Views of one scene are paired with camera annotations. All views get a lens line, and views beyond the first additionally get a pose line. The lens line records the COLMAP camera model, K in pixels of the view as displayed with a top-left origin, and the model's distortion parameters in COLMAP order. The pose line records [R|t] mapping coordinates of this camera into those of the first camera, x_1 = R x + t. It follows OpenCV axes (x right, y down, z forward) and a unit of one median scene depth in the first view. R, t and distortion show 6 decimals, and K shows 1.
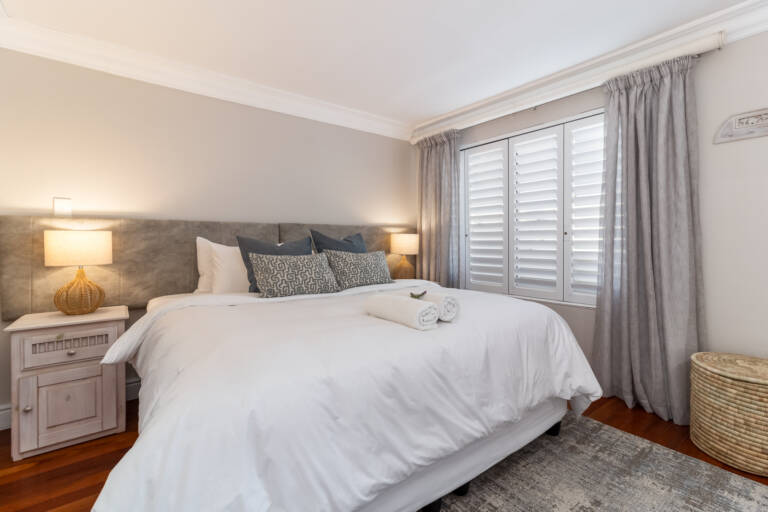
lens RADIAL K [[360.3, 0, 396.6], [0, 360.3, 241.6], [0, 0, 1]] dist [0.027069, 0.004336]
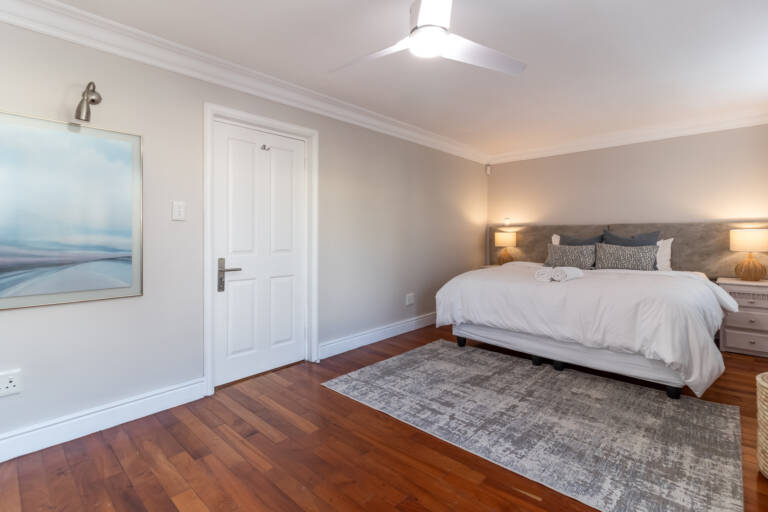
lens RADIAL K [[364.1, 0, 384.4], [0, 364.1, 234.3], [0, 0, 1]] dist [-0.001822, -0.000177]
pose [[0.124339, 0.002413, -0.992237, 1.243779], [-0.001466, 0.999996, 0.002248, -0.016408], [0.992239, 0.001175, 0.124342, -0.089903]]
